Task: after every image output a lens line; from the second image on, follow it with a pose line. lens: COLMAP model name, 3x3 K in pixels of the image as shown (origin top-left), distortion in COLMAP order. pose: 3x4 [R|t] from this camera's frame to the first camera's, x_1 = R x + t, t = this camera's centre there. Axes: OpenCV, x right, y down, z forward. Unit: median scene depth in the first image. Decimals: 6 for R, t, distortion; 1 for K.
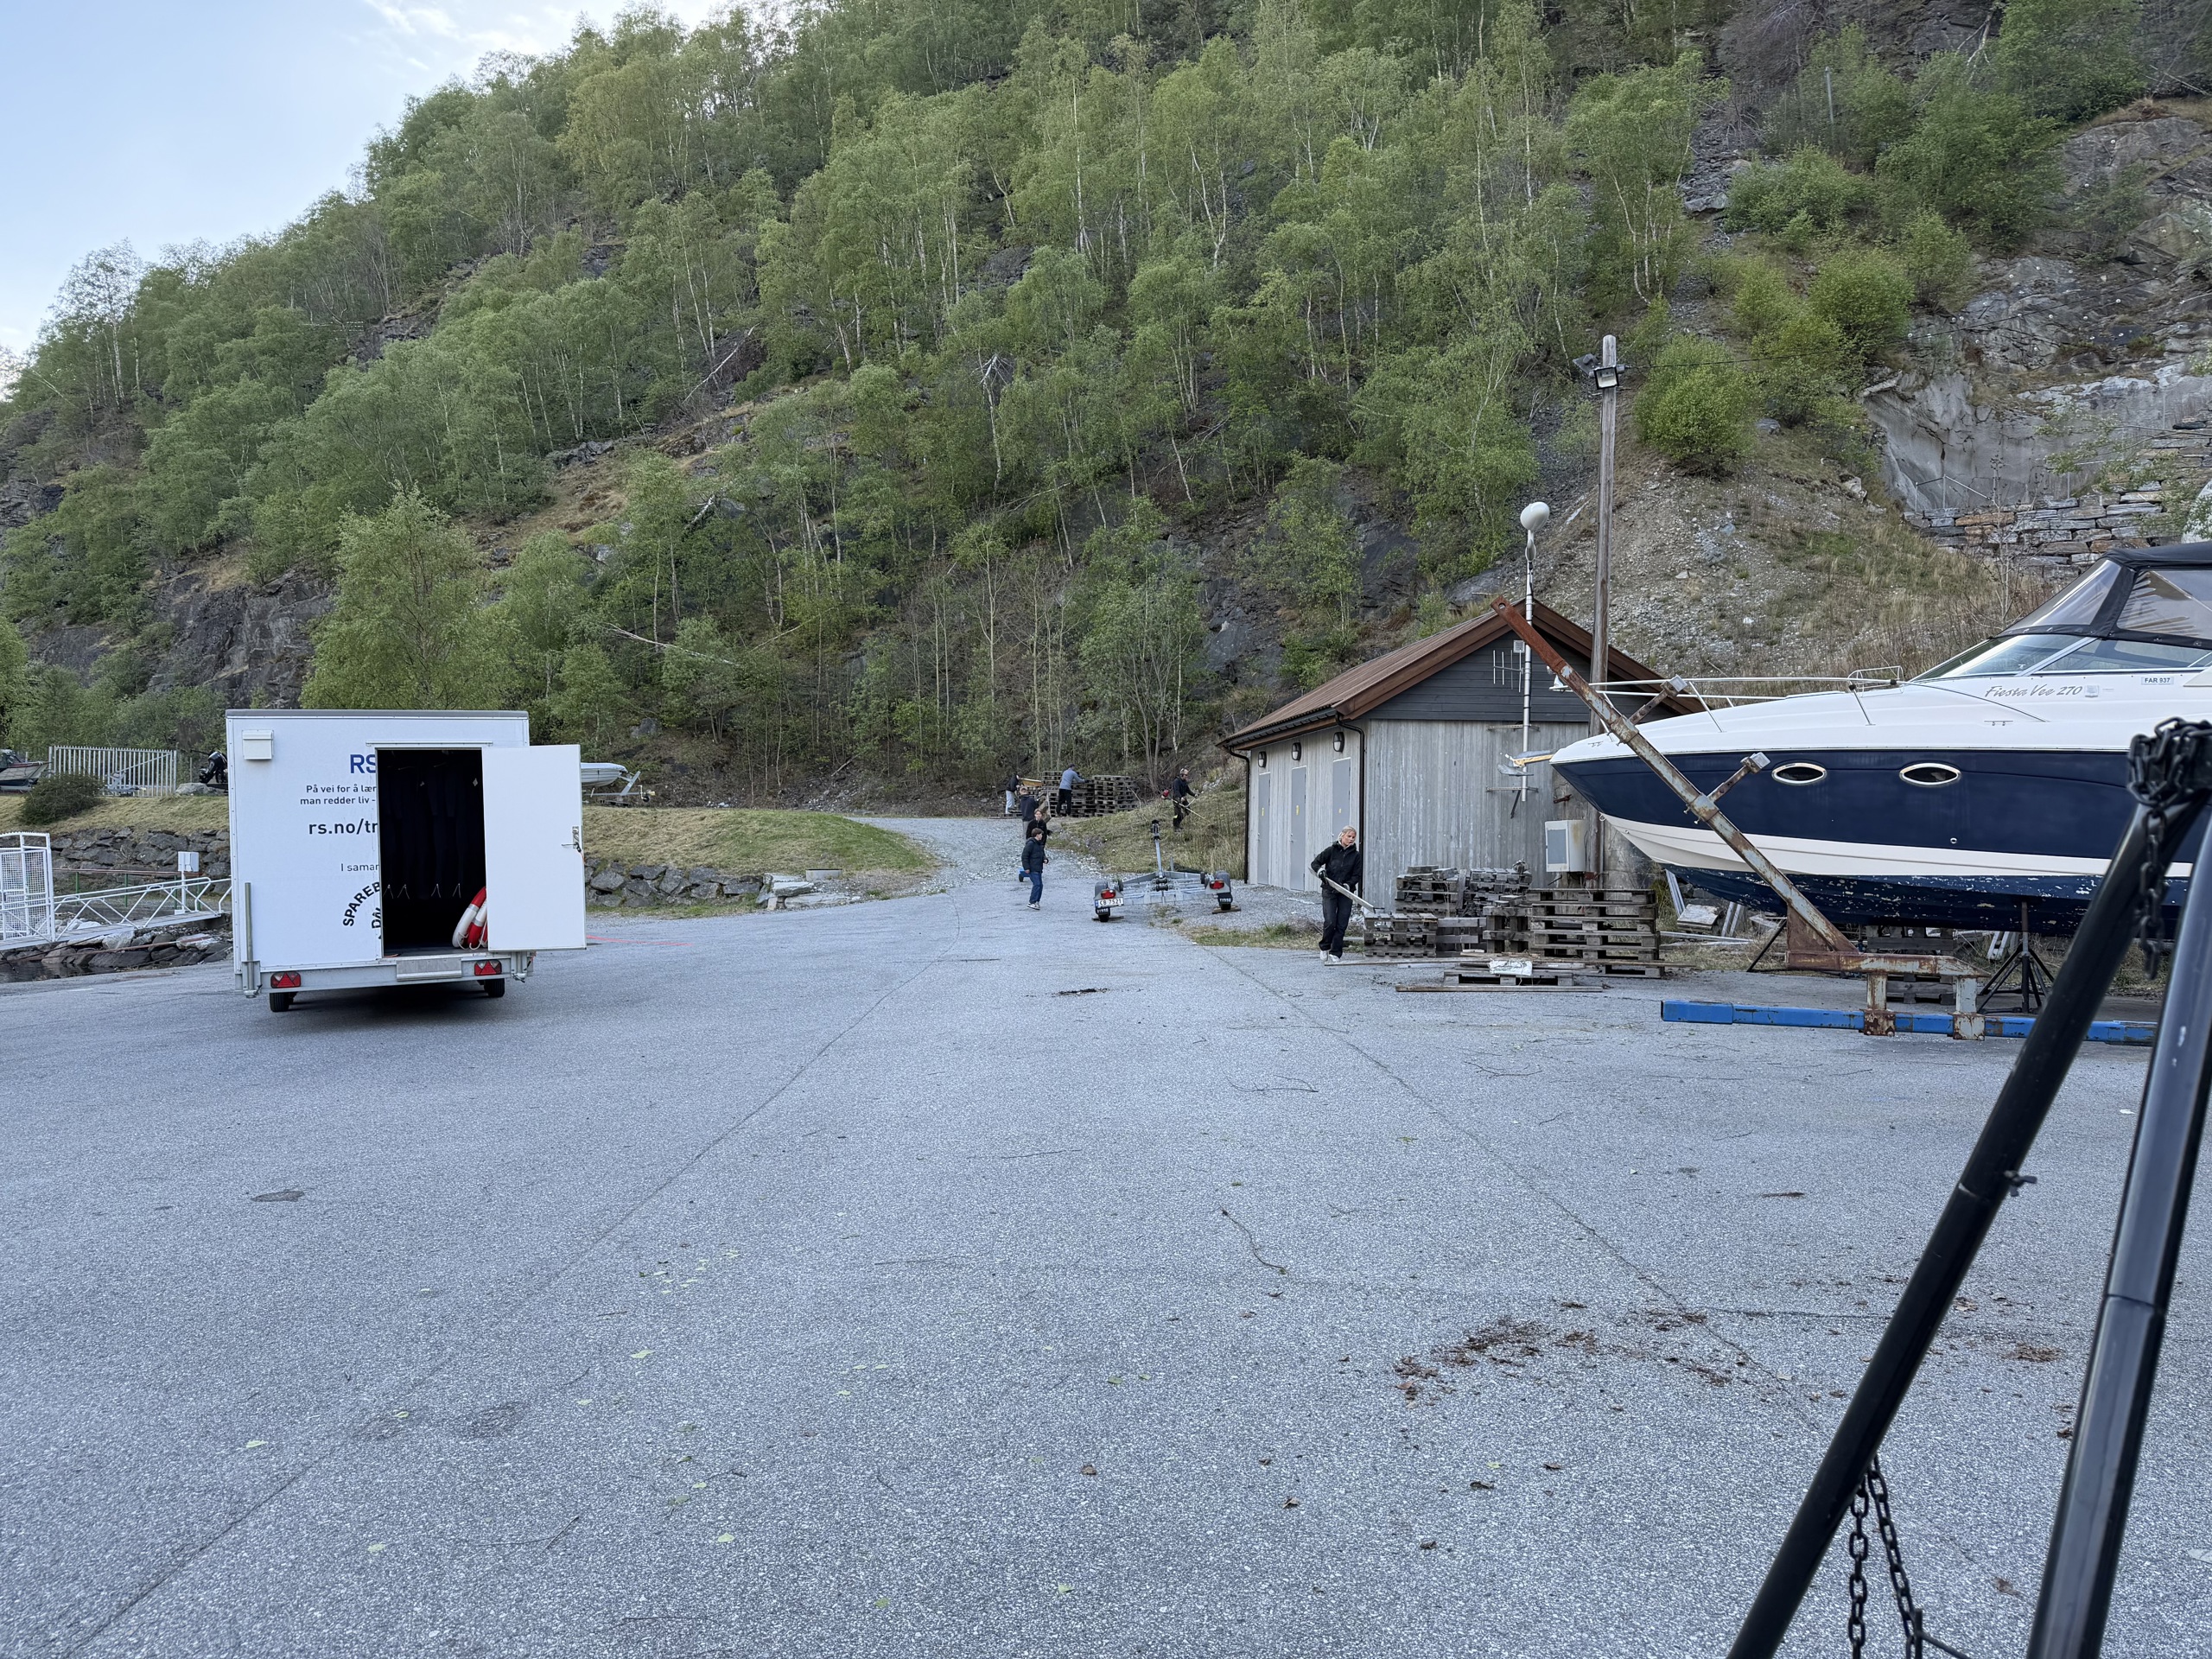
lens RADIAL K [[1572.9, 0, 1084.3], [0, 1572.9, 842.2], [0, 0, 1]] dist [0.046157, -0.040251]
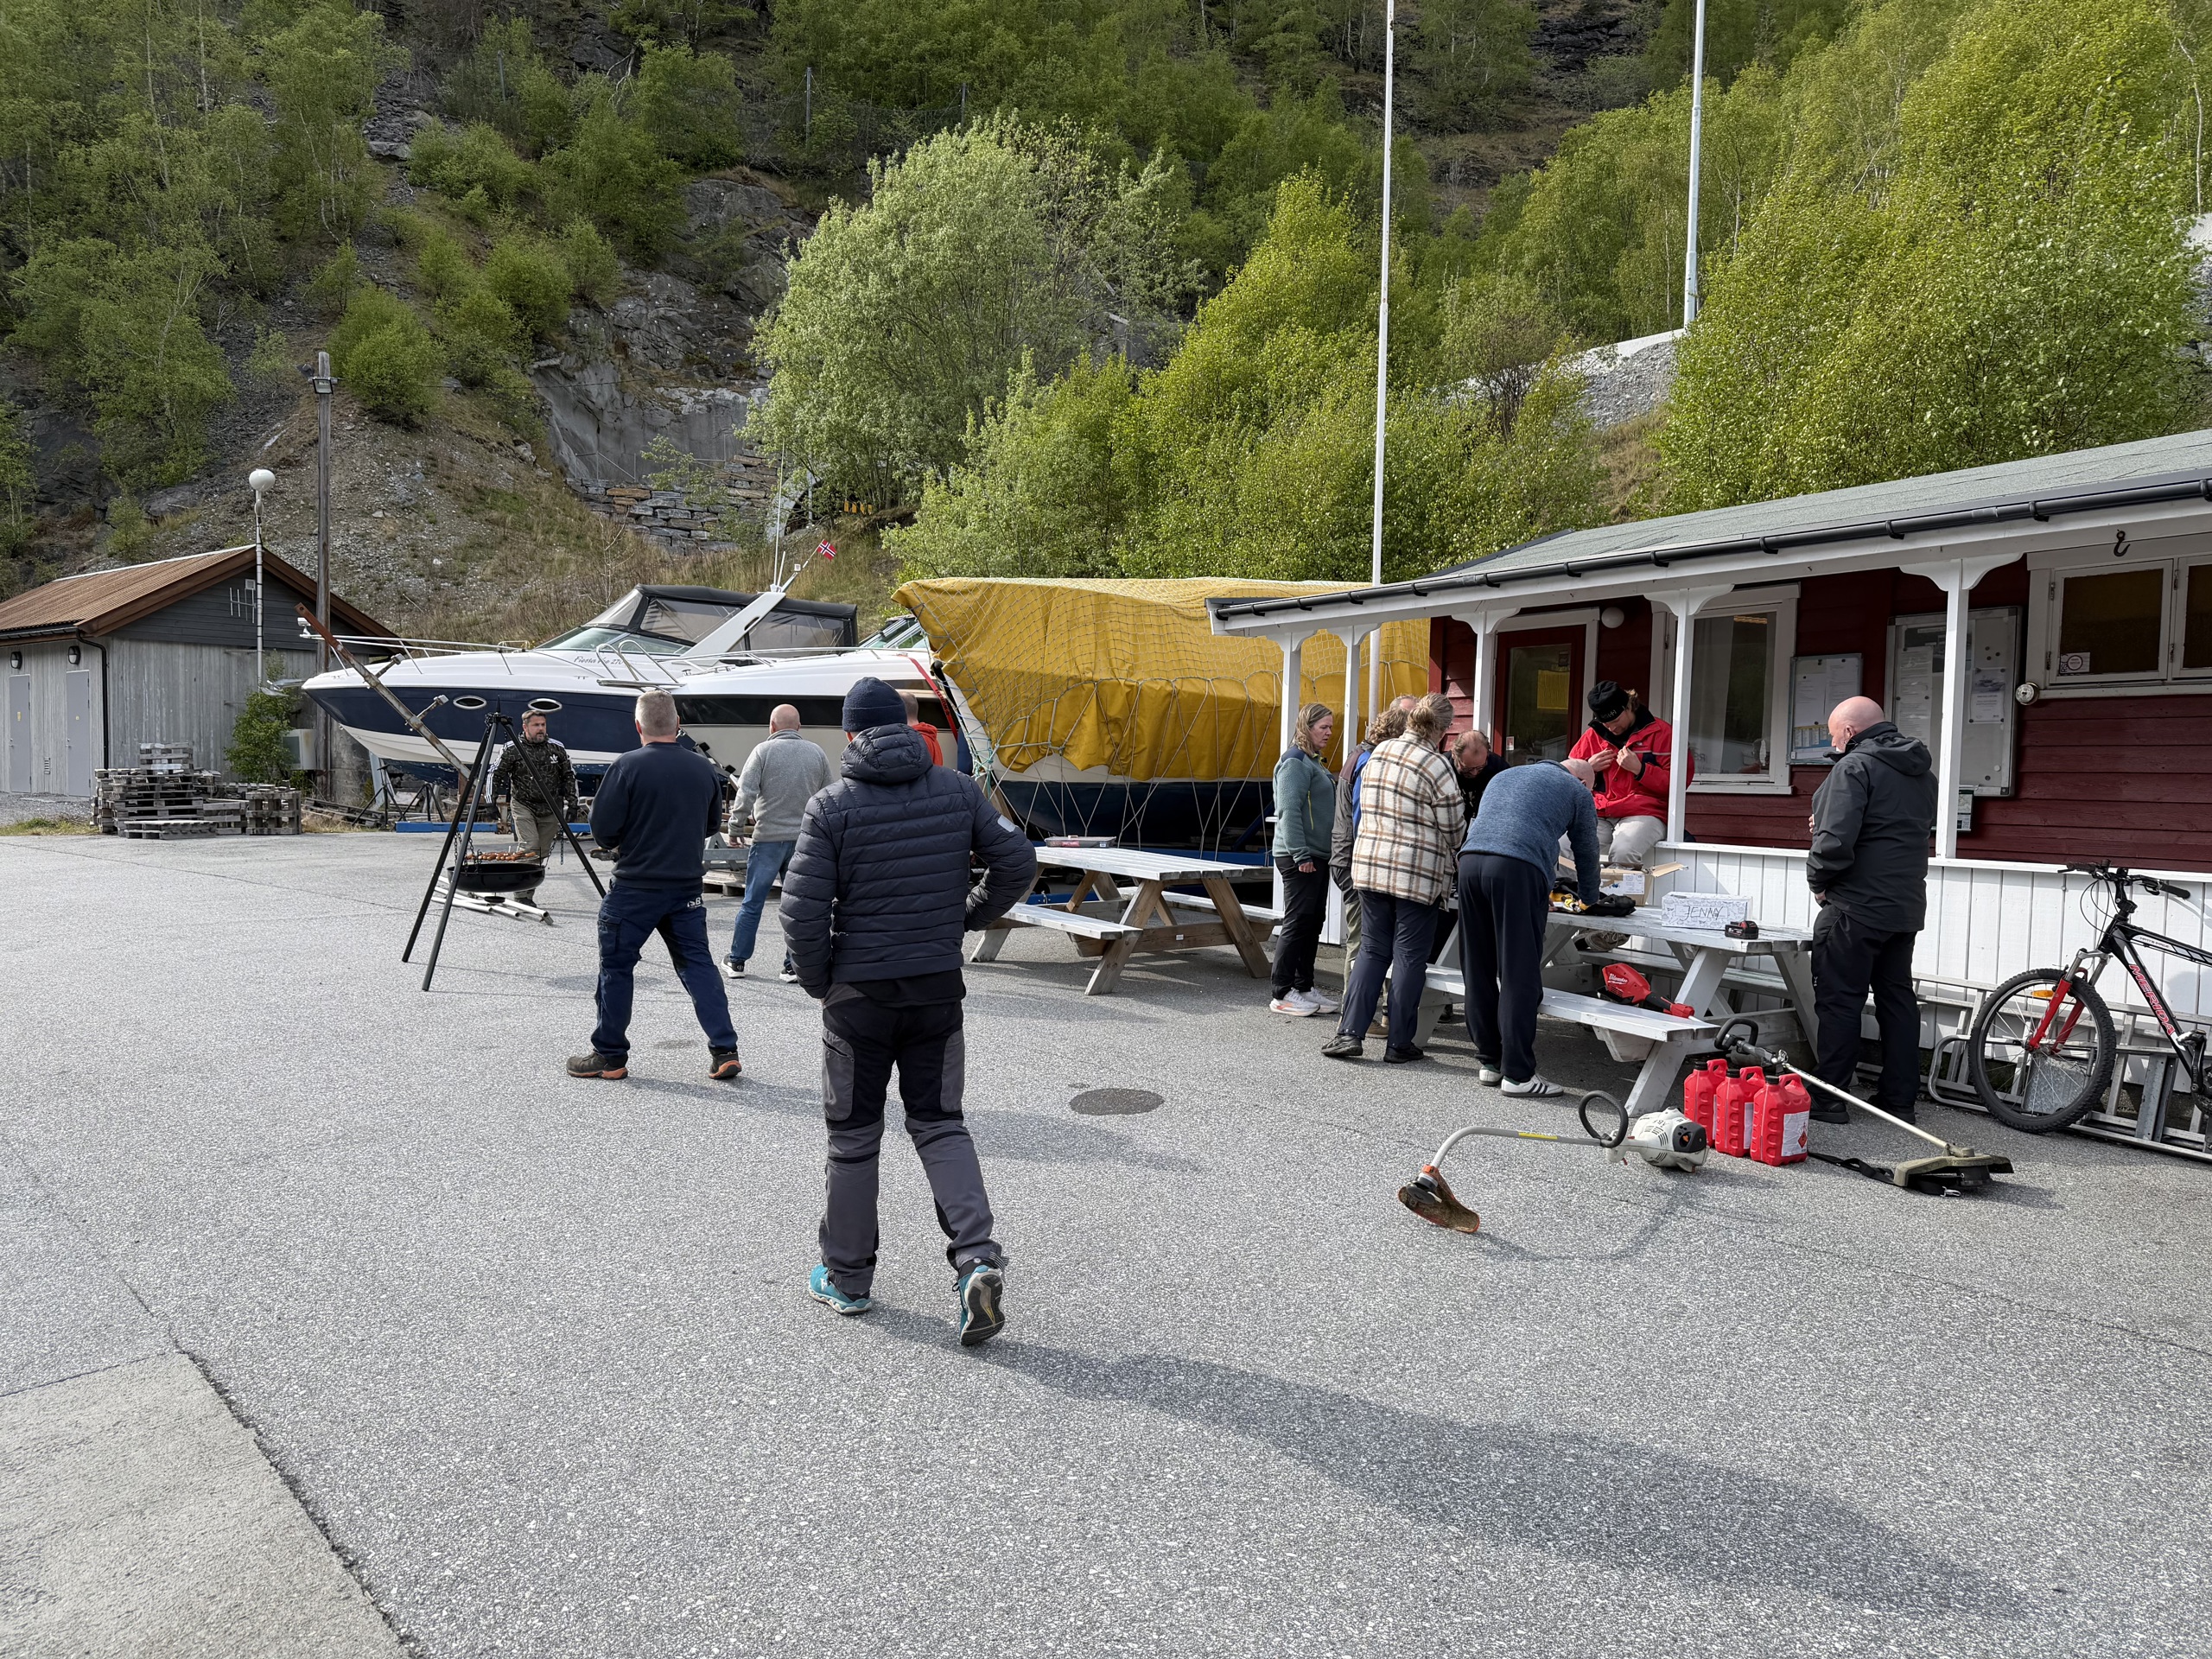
lens RADIAL K [[1572.9, 0, 1081.9], [0, 1572.9, 838.4], [0, 0, 1]] dist [0.046157, -0.040251]
pose [[0.709840, -0.025855, 0.703888, -0.050992], [-0.010042, 0.998853, 0.046816, 0.002562], [-0.704291, -0.040300, 0.708767, -0.121613]]
